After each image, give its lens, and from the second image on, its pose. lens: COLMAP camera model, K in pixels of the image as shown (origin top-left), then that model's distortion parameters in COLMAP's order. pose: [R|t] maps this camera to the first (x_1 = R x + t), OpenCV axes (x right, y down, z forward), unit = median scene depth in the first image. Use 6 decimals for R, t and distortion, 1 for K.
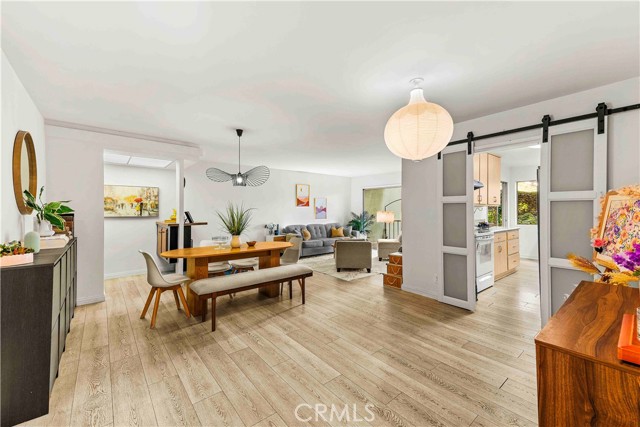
lens RADIAL K [[264.6, 0, 322.1], [0, 264.6, 208.4], [0, 0, 1]] dist [0.040044, -0.003249]
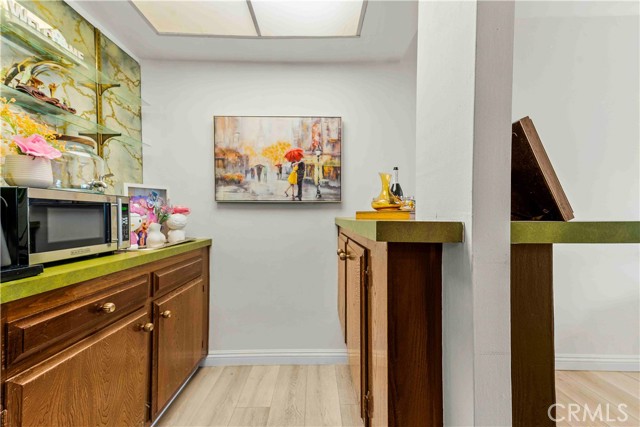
lens RADIAL K [[264.6, 0, 320.0], [0, 264.6, 214.3], [0, 0, 1]] dist [0.040044, -0.003249]
pose [[0.785203, 0.003983, -0.619226, -0.440891], [0.001843, 0.999960, 0.008768, 0.044538], [0.619236, -0.008026, 0.785164, 0.751195]]
